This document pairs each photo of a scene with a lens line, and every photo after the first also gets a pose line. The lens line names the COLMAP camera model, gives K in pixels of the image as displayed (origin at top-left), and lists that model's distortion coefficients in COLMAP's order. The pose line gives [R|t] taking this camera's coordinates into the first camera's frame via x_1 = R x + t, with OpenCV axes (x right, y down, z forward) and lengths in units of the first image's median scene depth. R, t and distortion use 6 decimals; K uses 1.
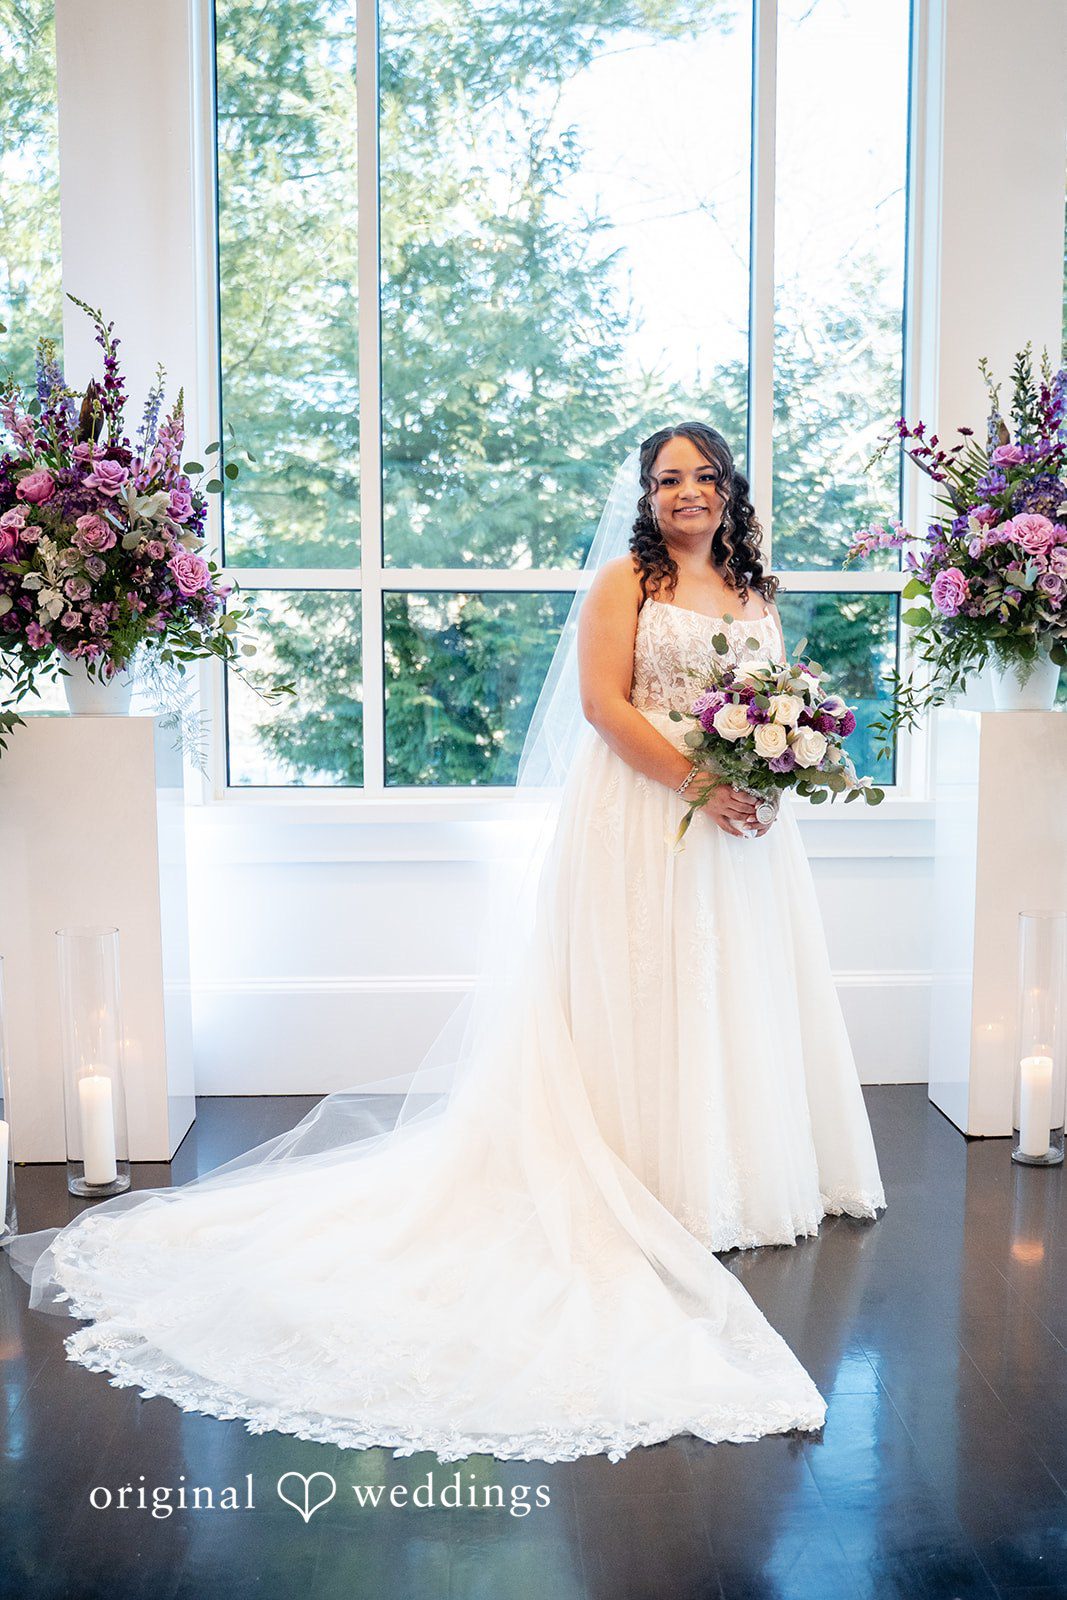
lens RADIAL K [[1667.2, 0, 585.6], [0, 1667.2, 867.2], [0, 0, 1]] dist [-0.039600, 0.000000]
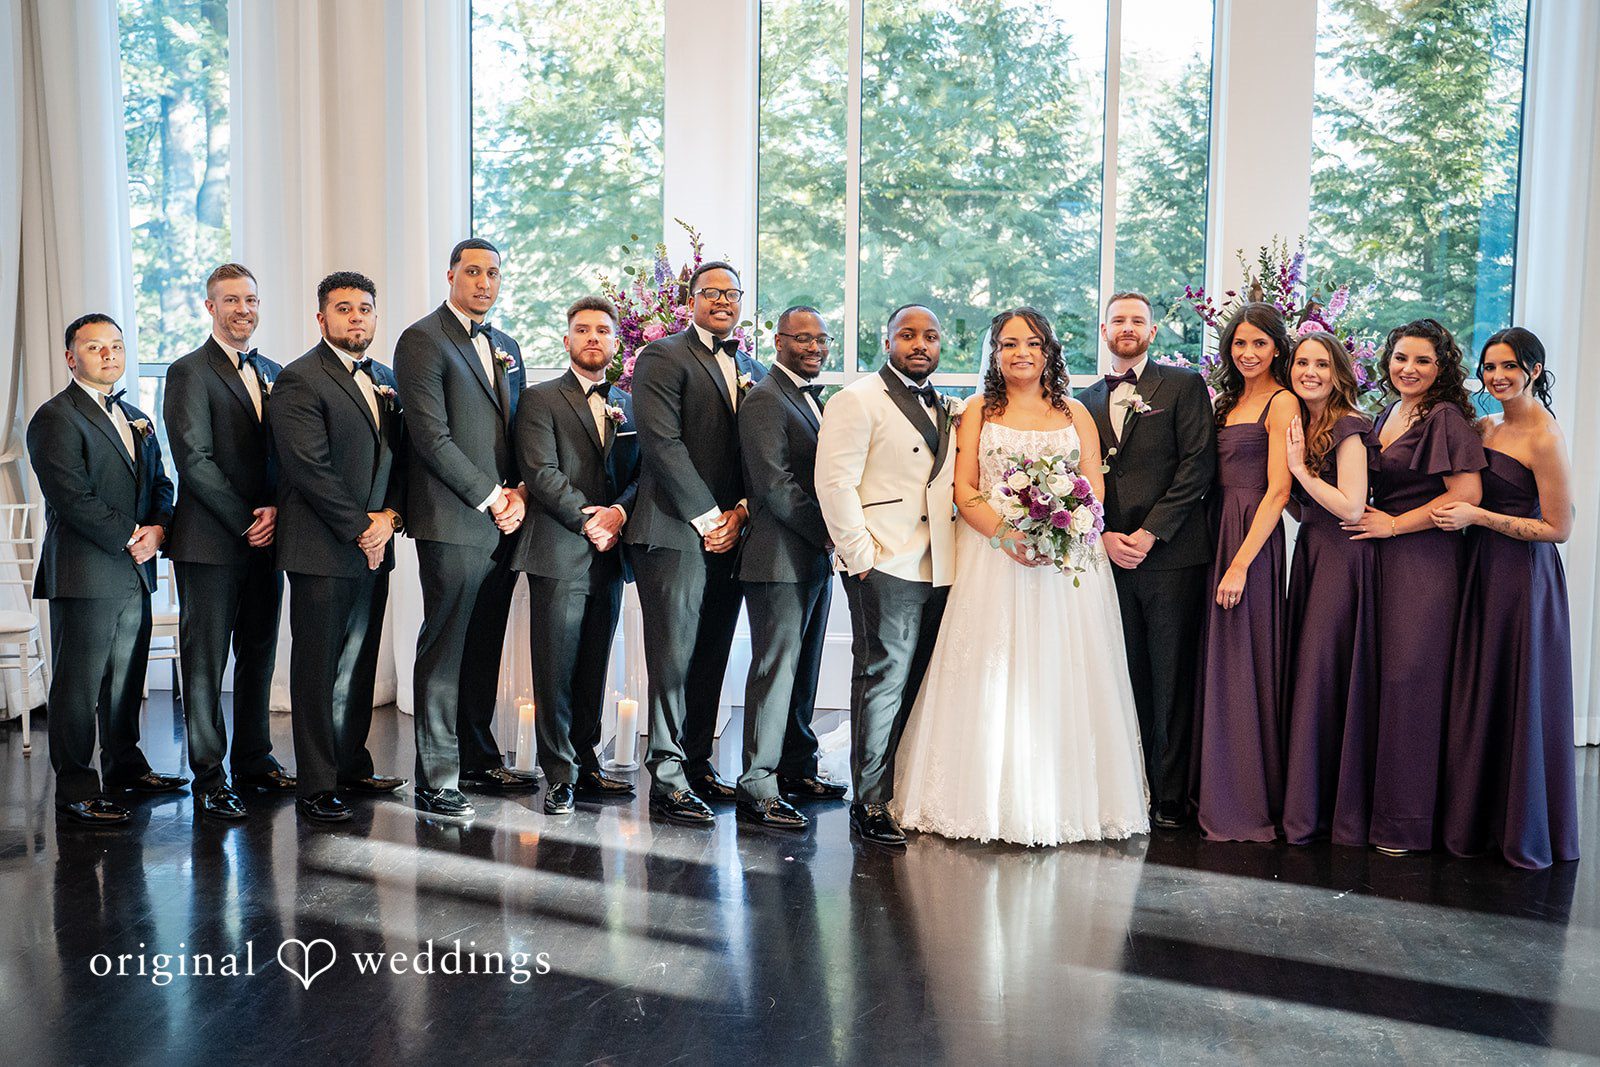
lens RADIAL K [[1748.7, 0, 797.8], [0, 1748.7, 537.9], [0, 0, 1]] dist [-0.015749, 0.000000]
pose [[0.987741, 0.024898, -0.154101, 0.091665], [-0.027316, 0.999534, -0.013595, -0.000177], [0.153690, 0.017638, 0.987962, -0.723407]]
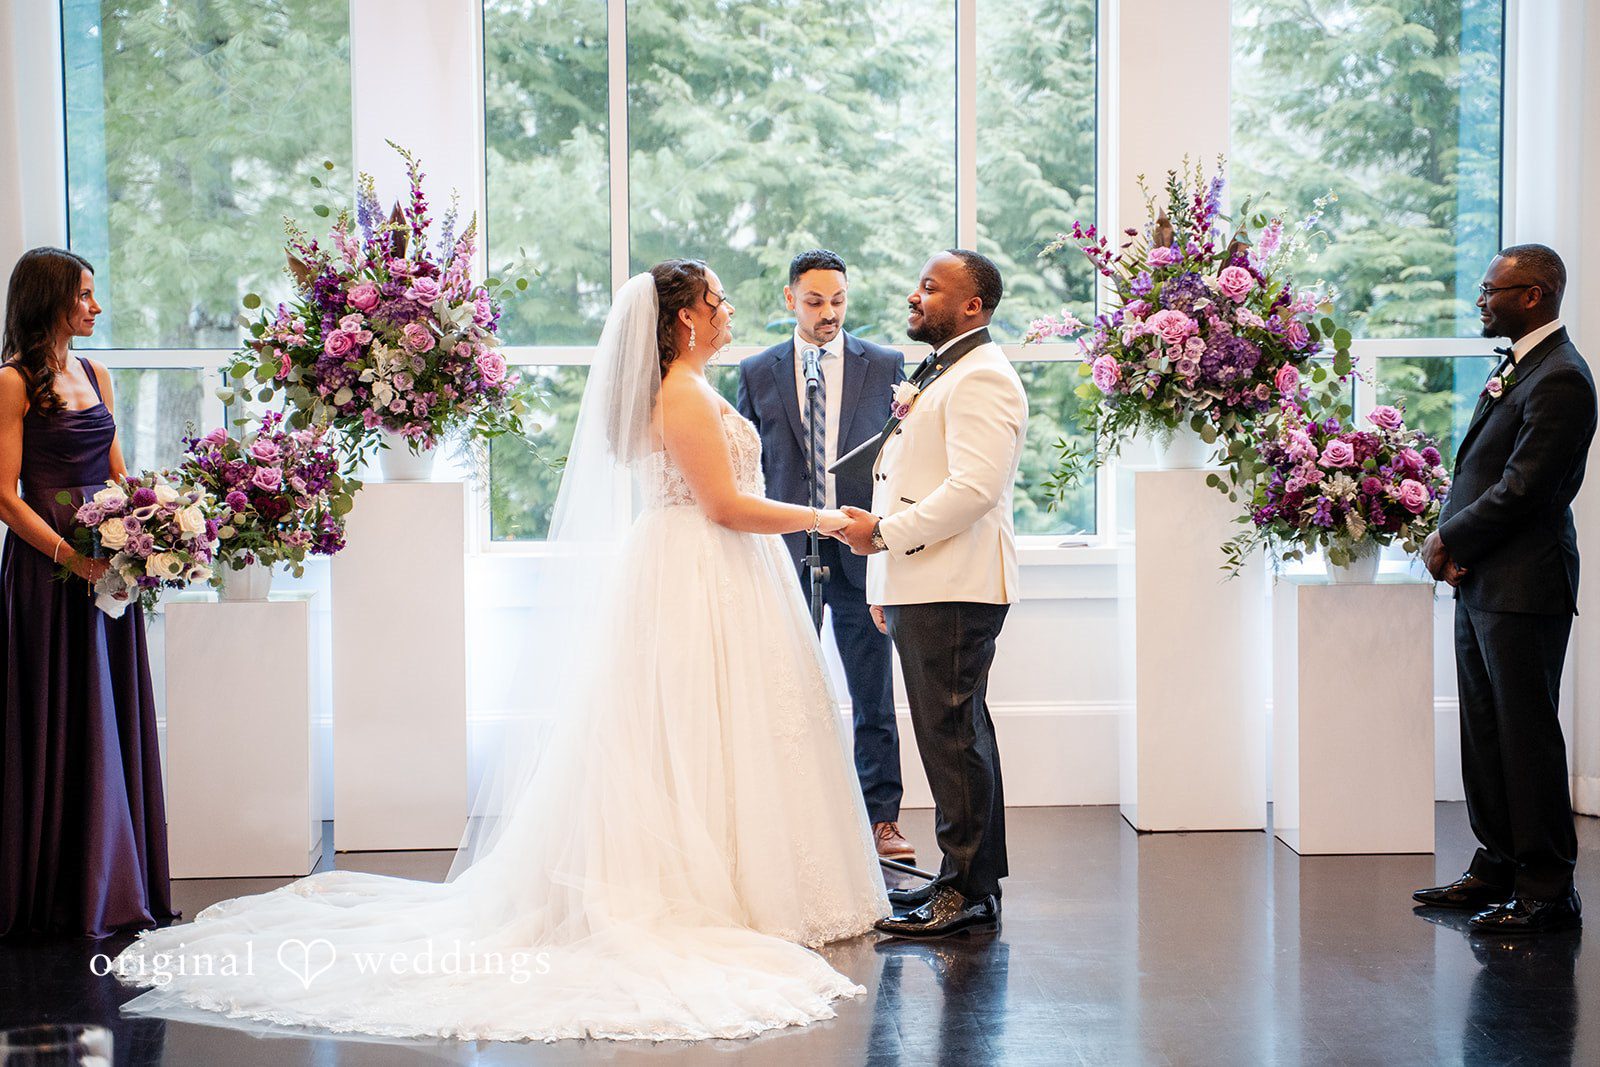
lens RADIAL K [[3335.5, 0, 829.9], [0, 3335.5, 541.4], [0, 0, 1]] dist [0.213304, 0.000000]
pose [[0.999908, -0.008606, -0.010442, 0.040751], [0.007993, 0.998319, -0.057413, 0.096913], [0.010919, 0.057324, 0.998296, -1.452997]]
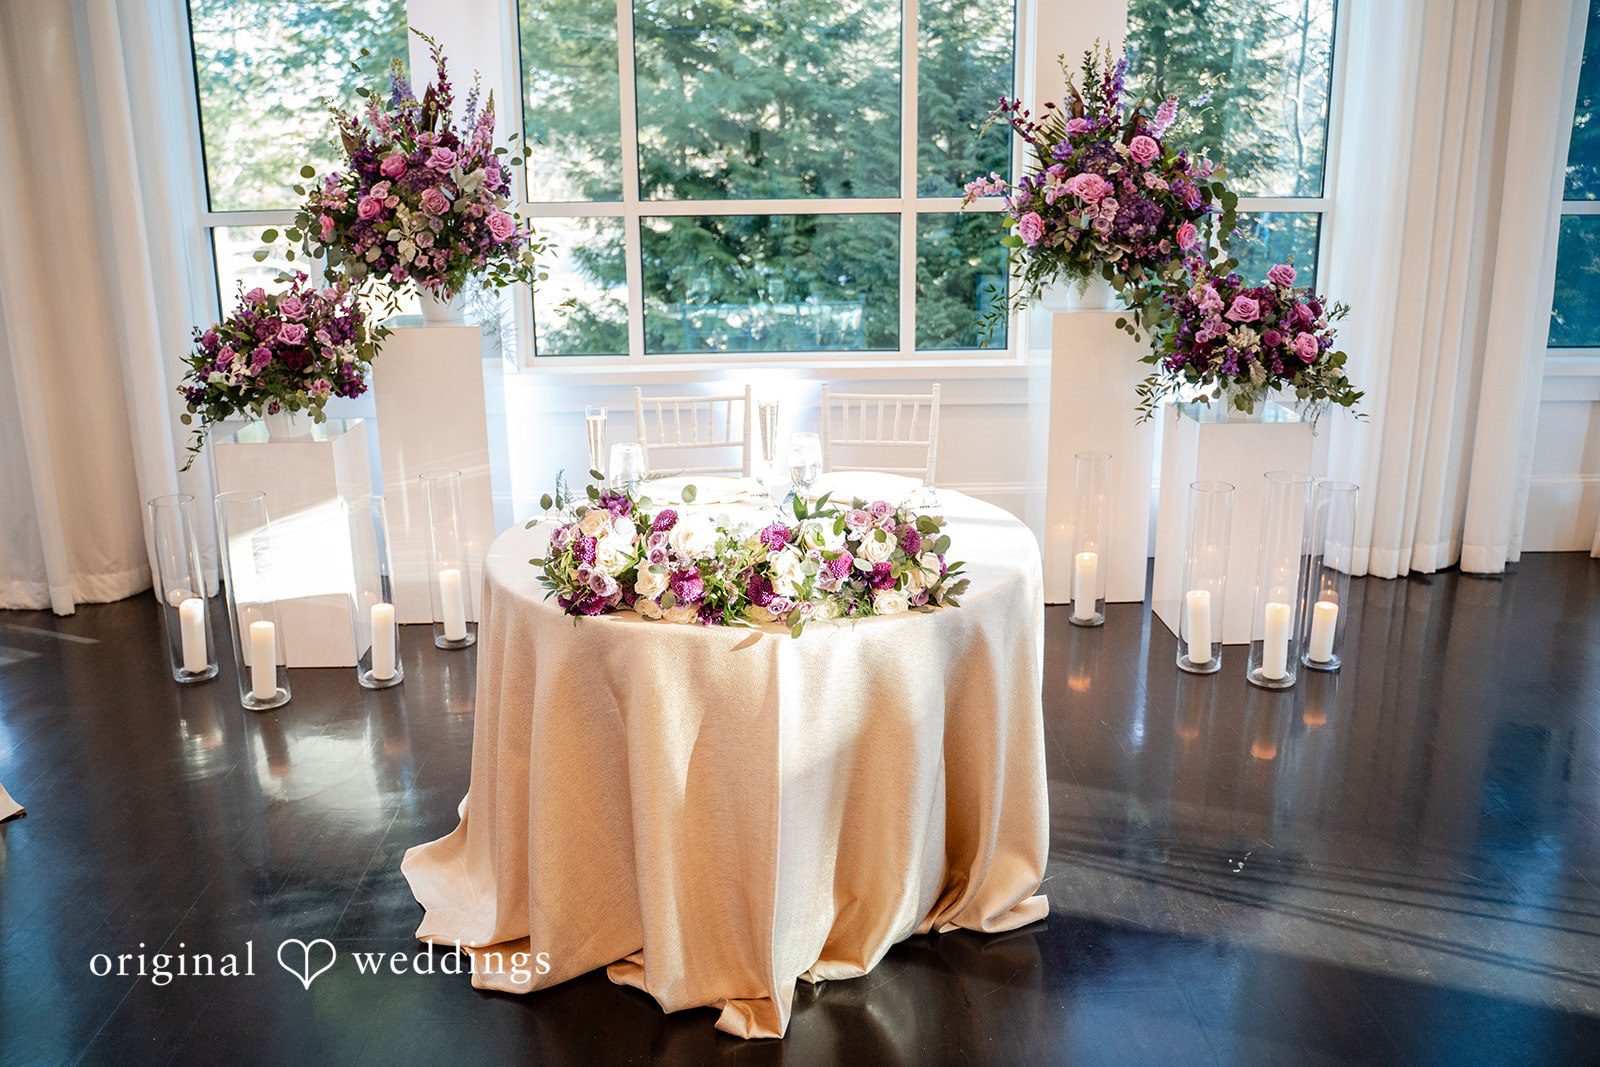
lens RADIAL K [[1296.4, 0, 793.1], [0, 1296.4, 527.7], [0, 0, 1]] dist [-0.097343, 0.024082]
pose [[0.999222, -0.001378, -0.039403, 0.058799], [0.007349, 0.988385, 0.151795, -0.081984], [0.038736, -0.151967, 0.987626, -0.131702]]
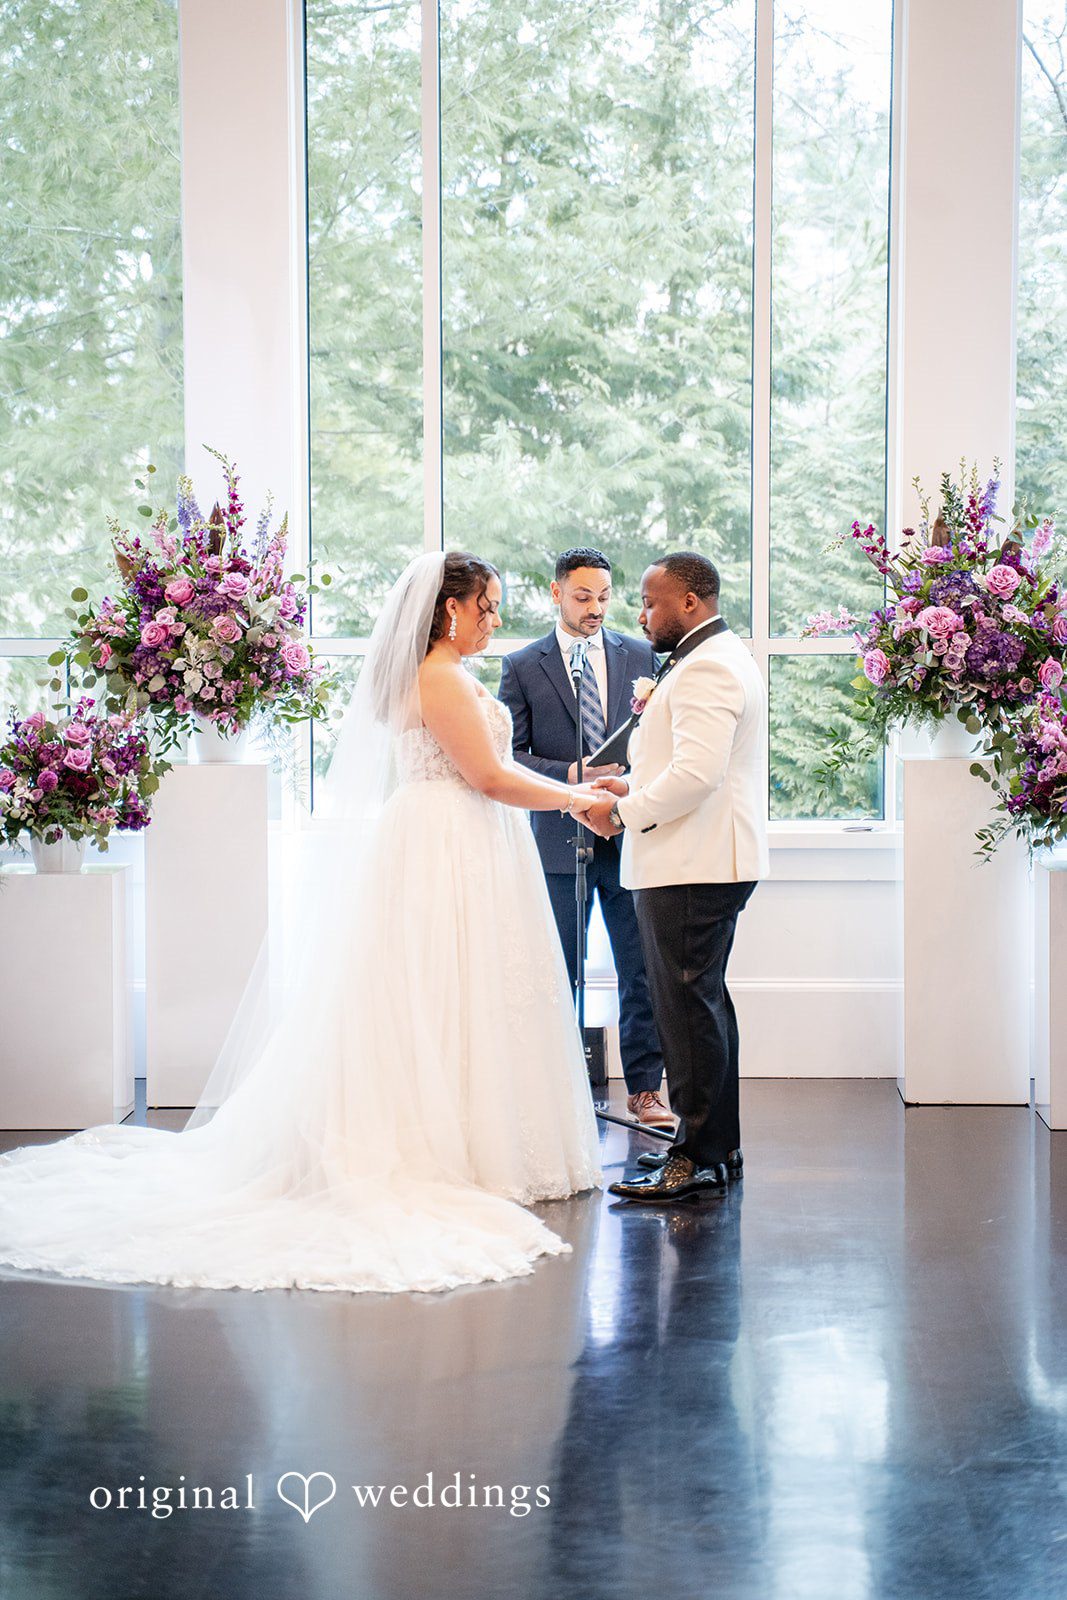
lens RADIAL K [[3168.1, 0, 550.8], [0, 3168.1, 791.9], [0, 0, 1]] dist [0.204934, 0.000000]
pose [[0.994245, 0.001527, -0.107121, 0.232763], [-0.008620, 0.997797, -0.065777, 0.094057], [0.106785, 0.066322, 0.992068, -1.455562]]
